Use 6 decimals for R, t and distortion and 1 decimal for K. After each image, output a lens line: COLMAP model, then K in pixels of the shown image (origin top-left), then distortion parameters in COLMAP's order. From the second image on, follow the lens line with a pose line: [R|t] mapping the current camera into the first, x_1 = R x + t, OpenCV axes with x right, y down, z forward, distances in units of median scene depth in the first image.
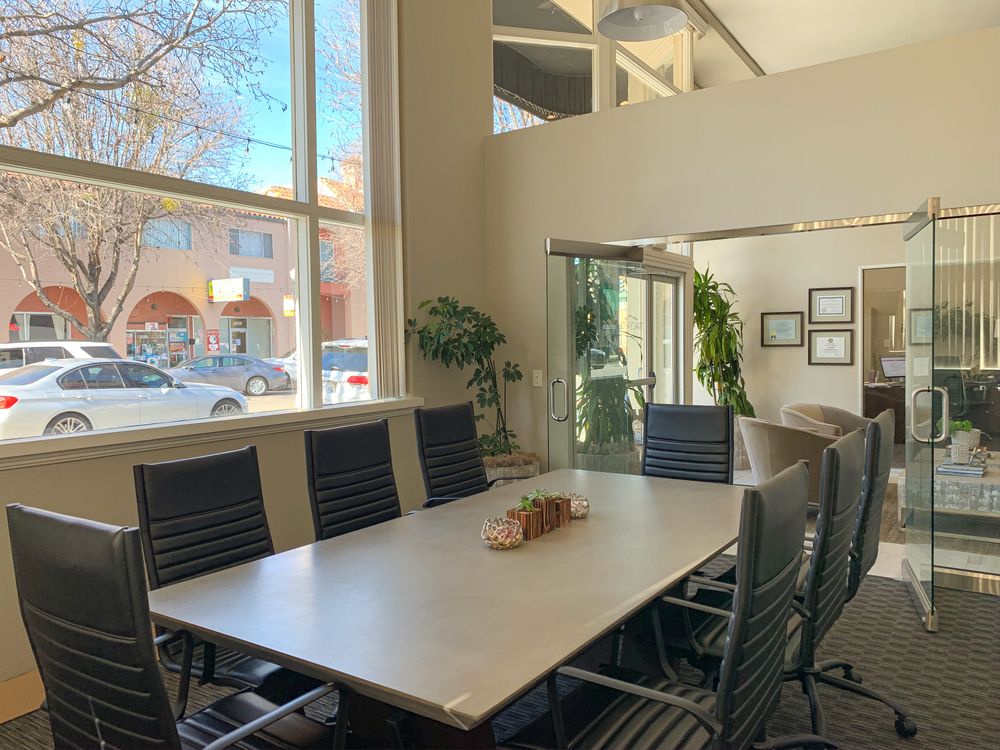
lens RADIAL K [[764.0, 0, 500.0], [0, 764.0, 375.0], [0, 0, 1]] dist [0.100399, -0.102143]
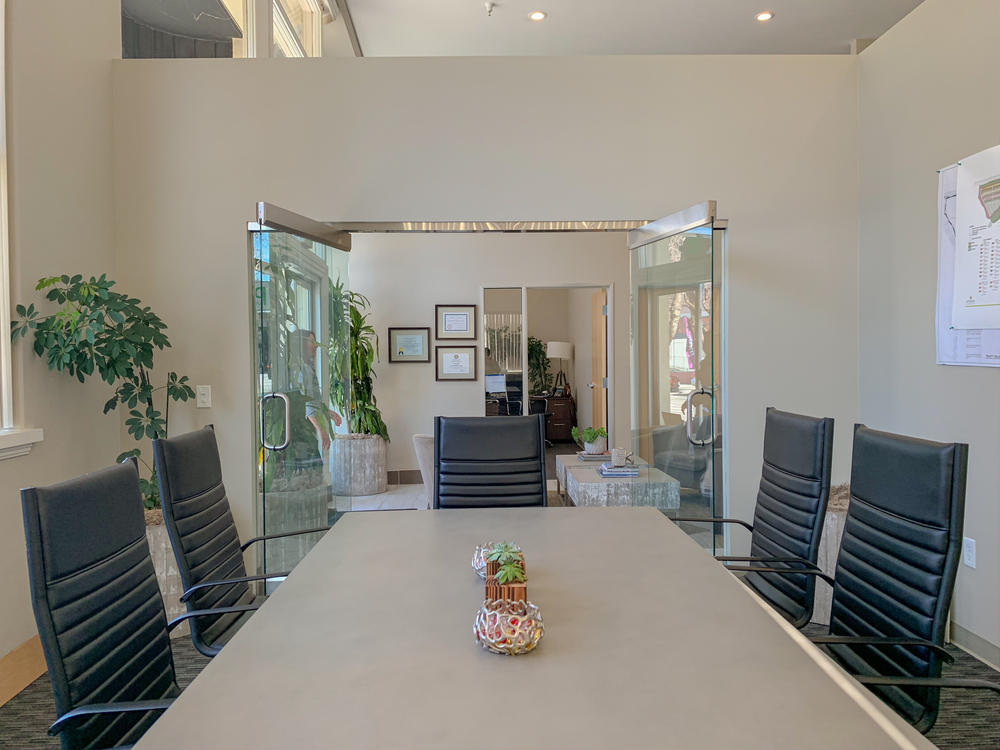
lens RADIAL K [[764.0, 0, 500.0], [0, 764.0, 375.0], [0, 0, 1]] dist [0.100399, -0.102143]
pose [[0.810237, -0.004799, 0.586083, -0.111977], [0.025416, 0.999314, -0.026955, 0.007929], [-0.585551, 0.036736, 0.809803, 0.157616]]
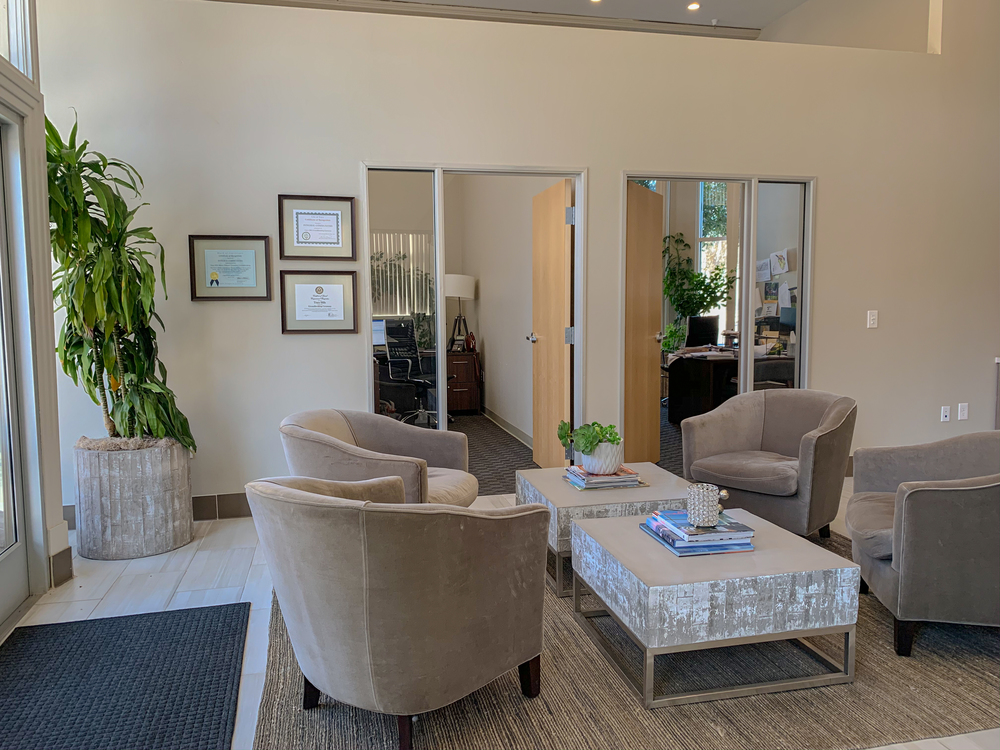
lens RADIAL K [[763.0, 0, 505.6], [0, 763.0, 371.2], [0, 0, 1]] dist [0.000657, -0.002494]
pose [[0.671358, -0.056309, 0.738991, 0.102344], [0.030301, 0.998361, 0.048545, -0.008092], [-0.740513, -0.010198, 0.671964, 0.521138]]
